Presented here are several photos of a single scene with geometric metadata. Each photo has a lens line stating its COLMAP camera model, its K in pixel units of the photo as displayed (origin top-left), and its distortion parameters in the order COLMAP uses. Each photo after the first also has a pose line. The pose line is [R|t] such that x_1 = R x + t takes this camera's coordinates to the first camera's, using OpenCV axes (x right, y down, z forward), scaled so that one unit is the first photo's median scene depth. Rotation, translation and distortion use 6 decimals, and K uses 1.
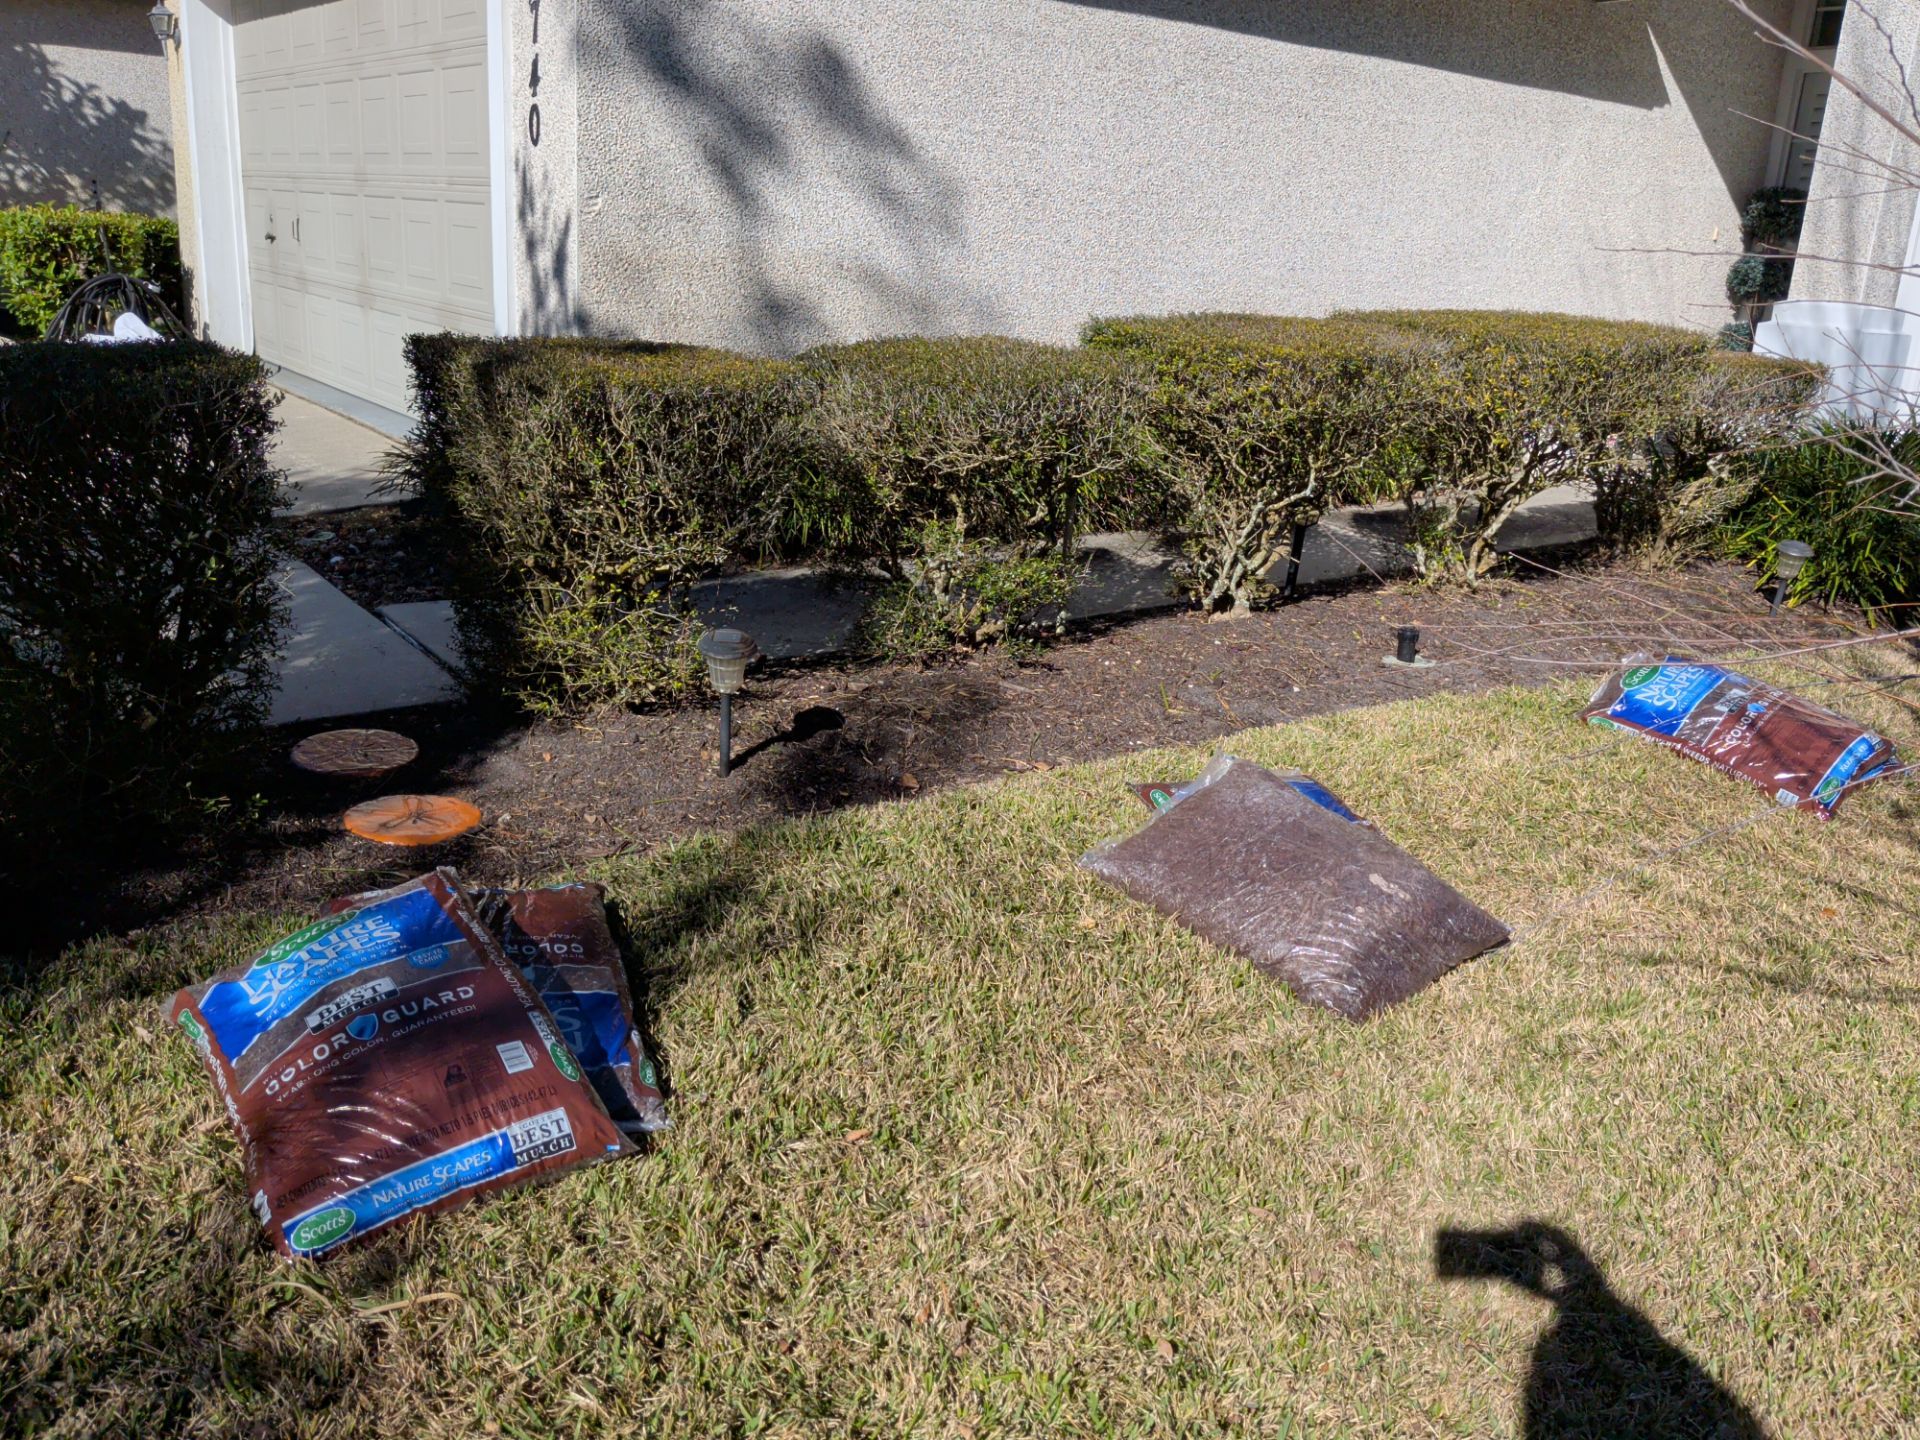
lens RADIAL K [[1504.3, 0, 959.9], [0, 1504.3, 633.9], [0, 0, 1]] dist [0.001906, 0.001179]
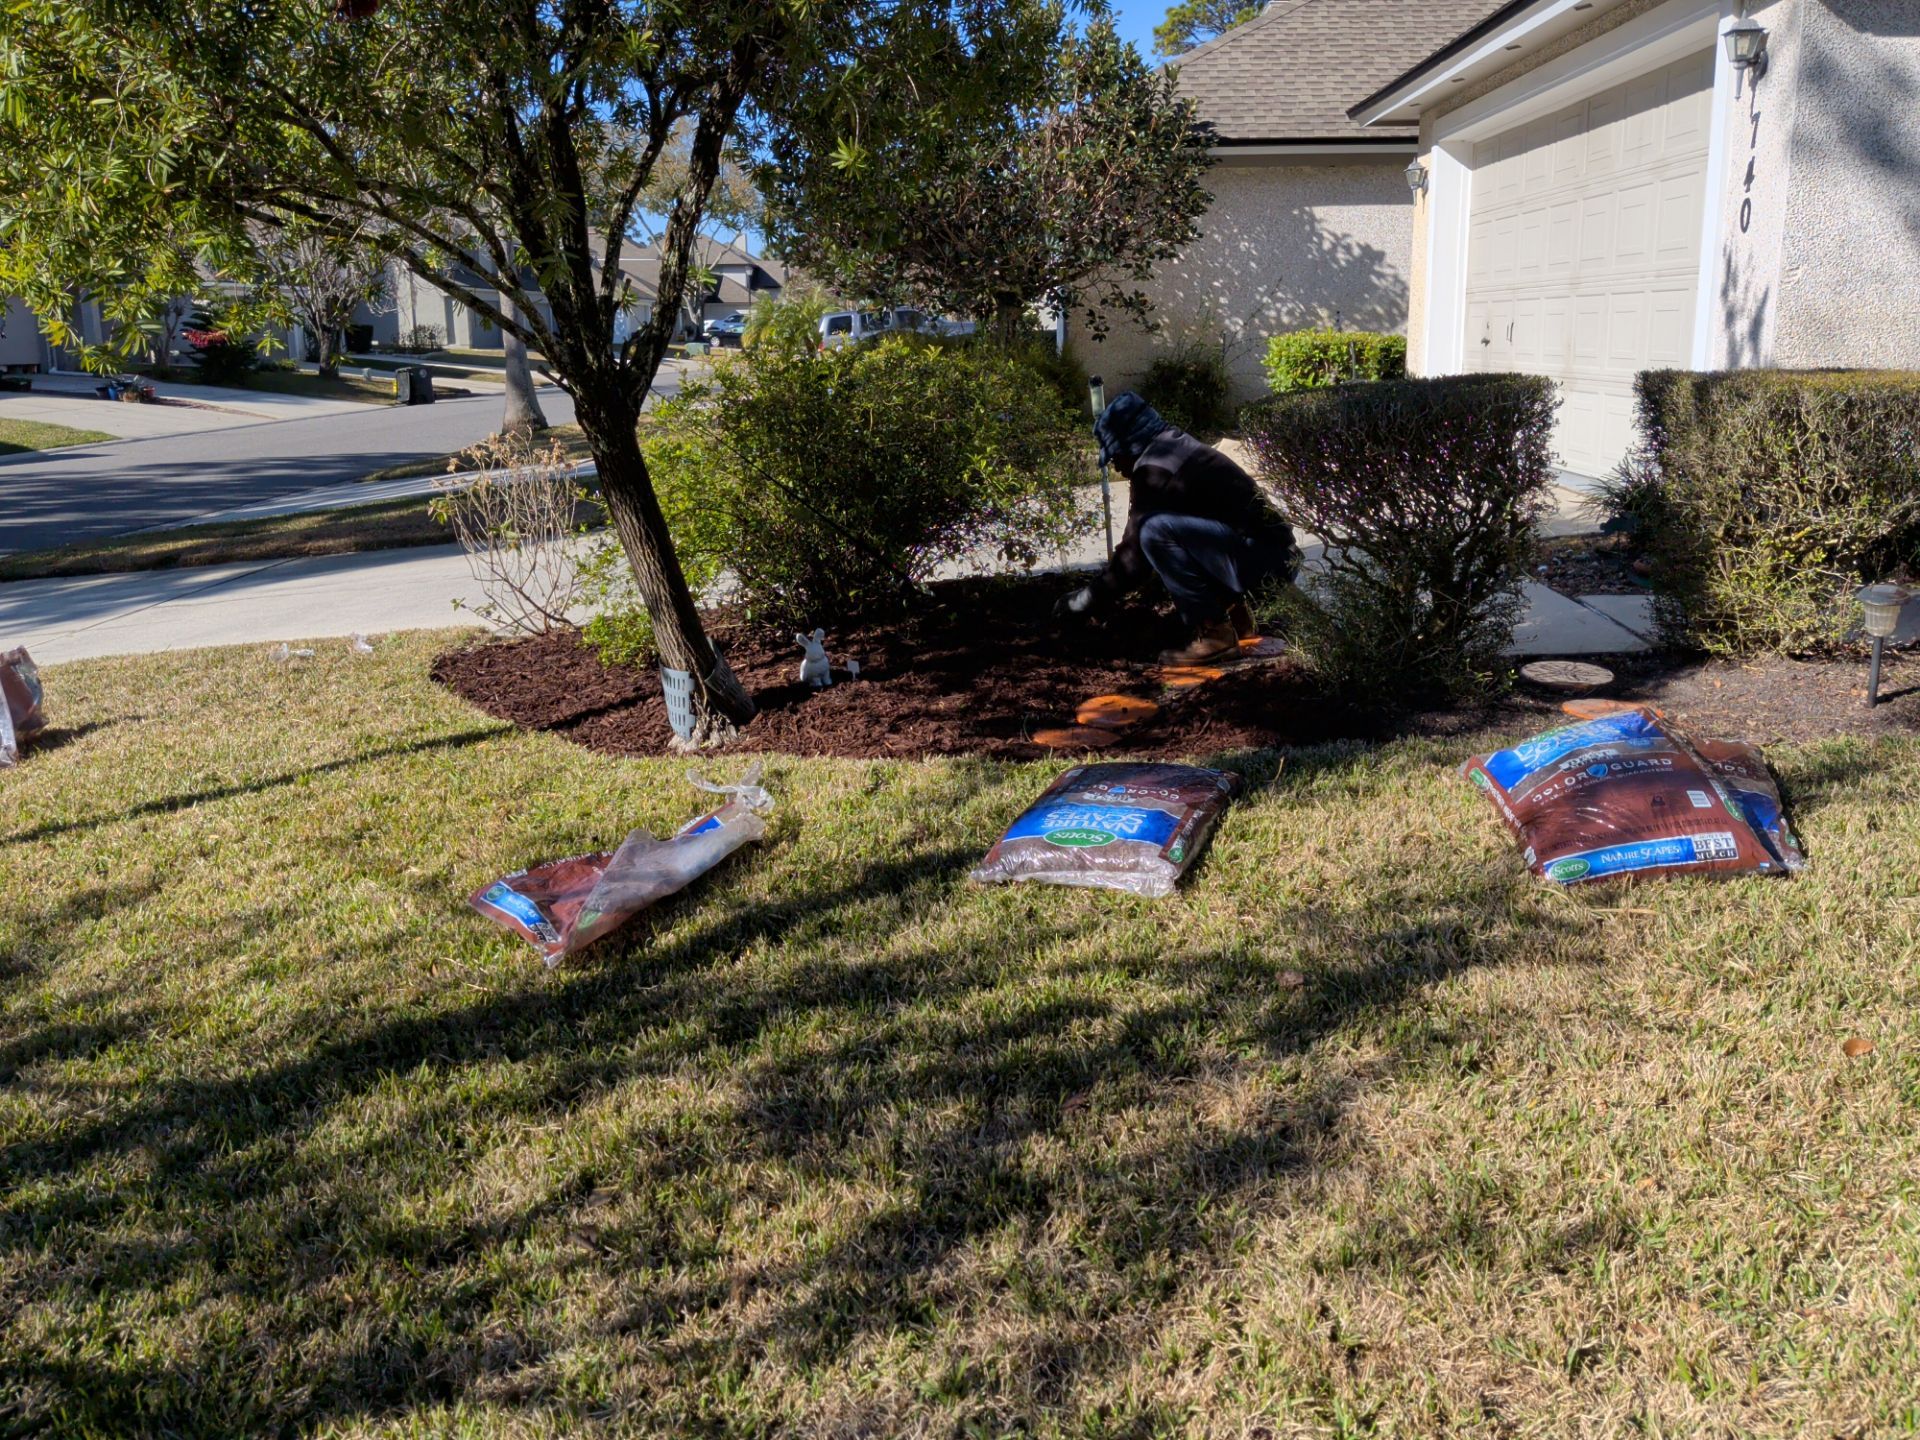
lens RADIAL K [[1746.9, 0, 960.0], [0, 1746.9, 720.0], [0, 0, 1]] dist [0.129106, -0.156178]
pose [[0.801322, 0.067070, -0.594461, 0.120135], [-0.113003, 0.992776, -0.040316, 0.253365], [0.587463, 0.099482, 0.803113, -0.631912]]
